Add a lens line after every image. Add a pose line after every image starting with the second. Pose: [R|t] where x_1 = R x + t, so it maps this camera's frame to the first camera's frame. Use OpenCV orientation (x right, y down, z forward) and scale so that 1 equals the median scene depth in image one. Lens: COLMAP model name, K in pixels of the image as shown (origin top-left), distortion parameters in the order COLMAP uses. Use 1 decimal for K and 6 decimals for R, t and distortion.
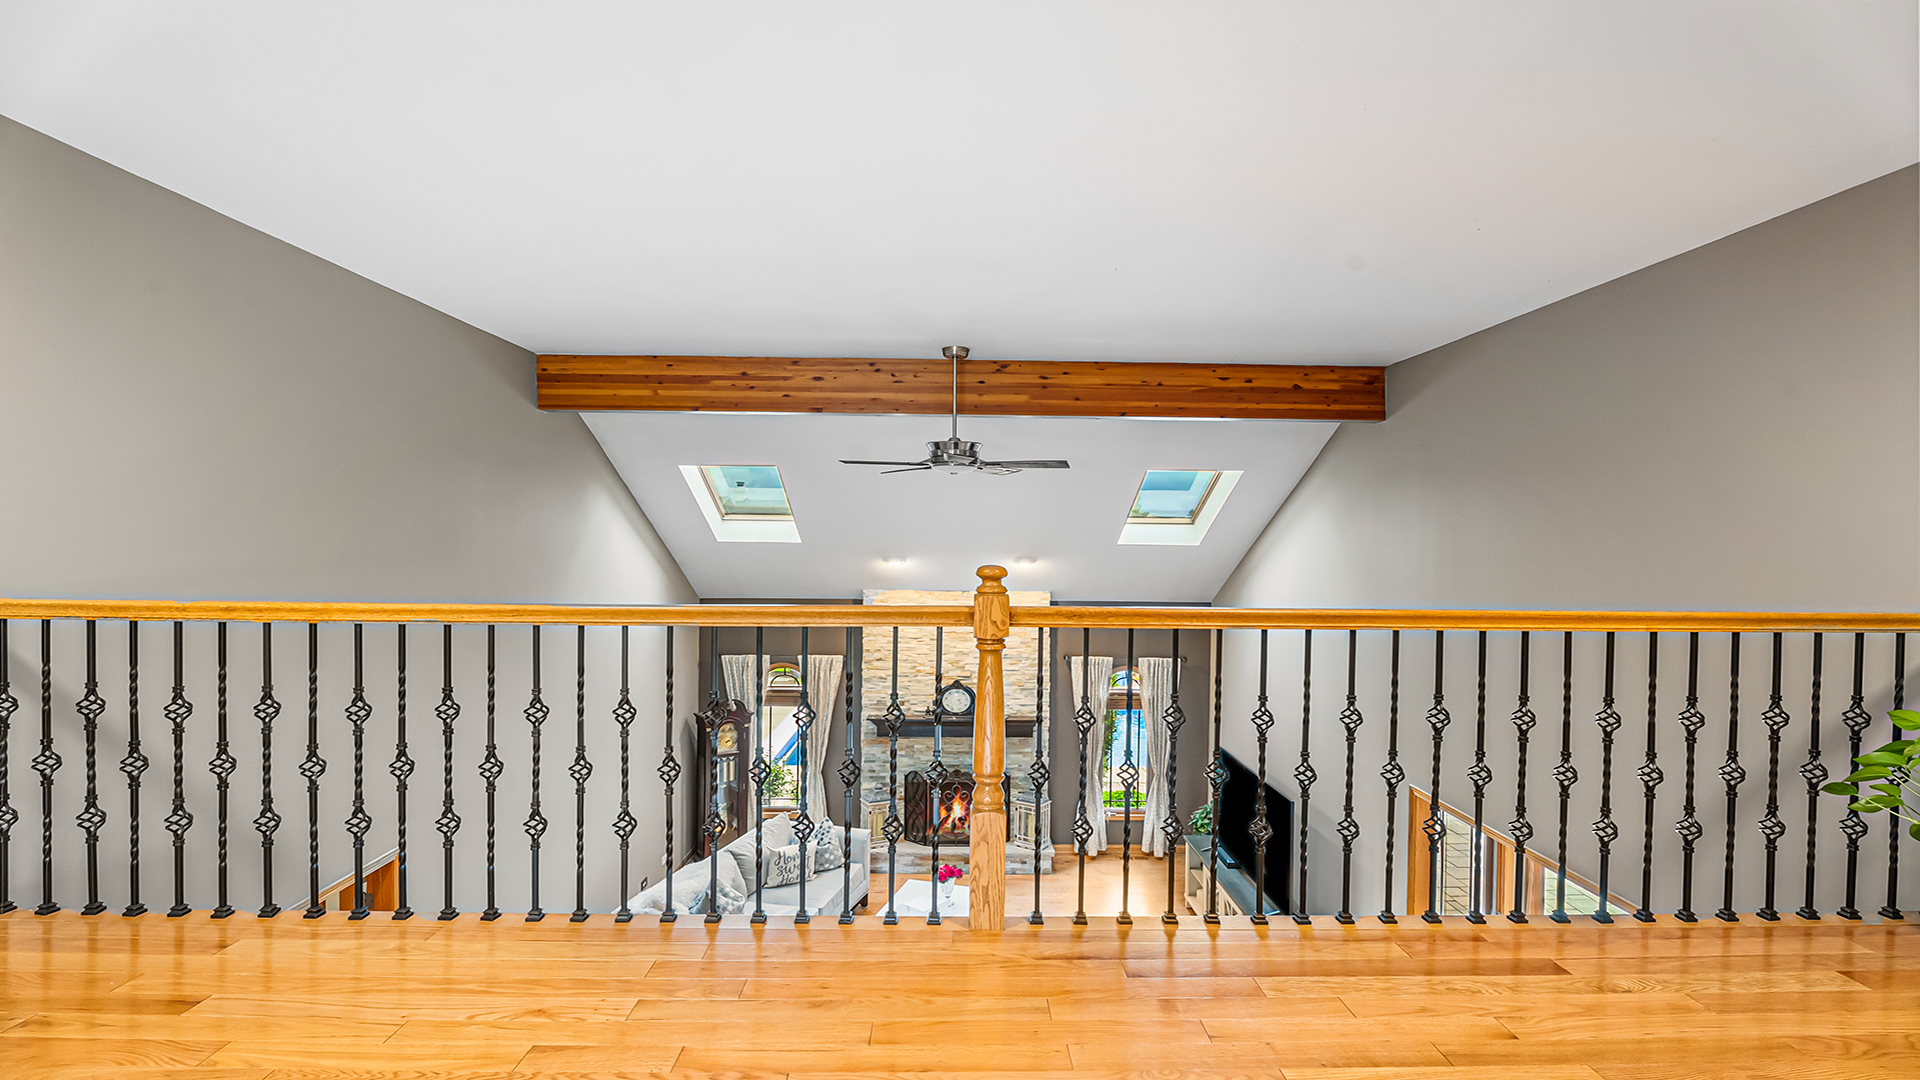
lens RADIAL K [[727.9, 0, 964.1], [0, 727.9, 540.3], [0, 0, 1]] dist [-0.022638, -0.000014]
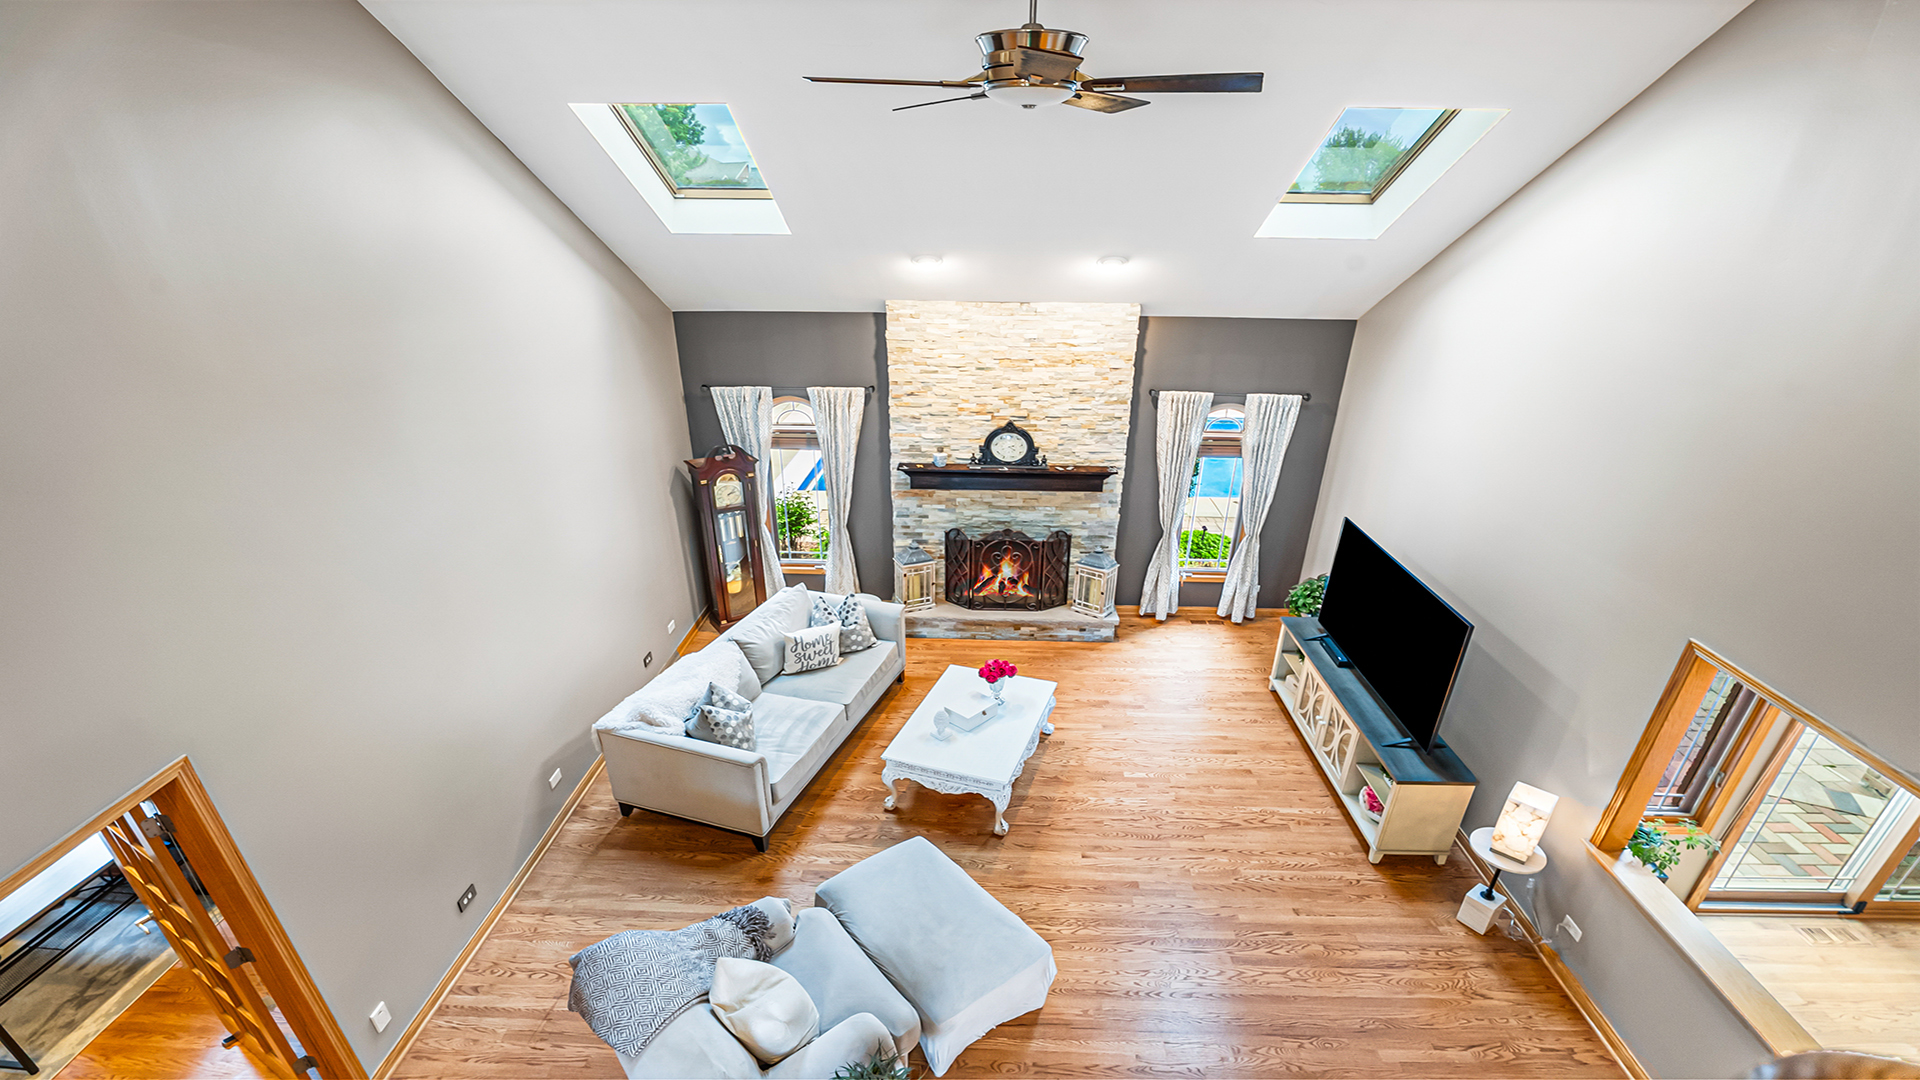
lens RADIAL K [[727.9, 0, 964.1], [0, 727.9, 540.3], [0, 0, 1]] dist [-0.022638, -0.000014]
pose [[0.998374, 0.021627, -0.052742, -0.015612], [0.001856, 0.912411, 0.409271, -0.011103], [0.056973, -0.408703, 0.910887, 0.235386]]
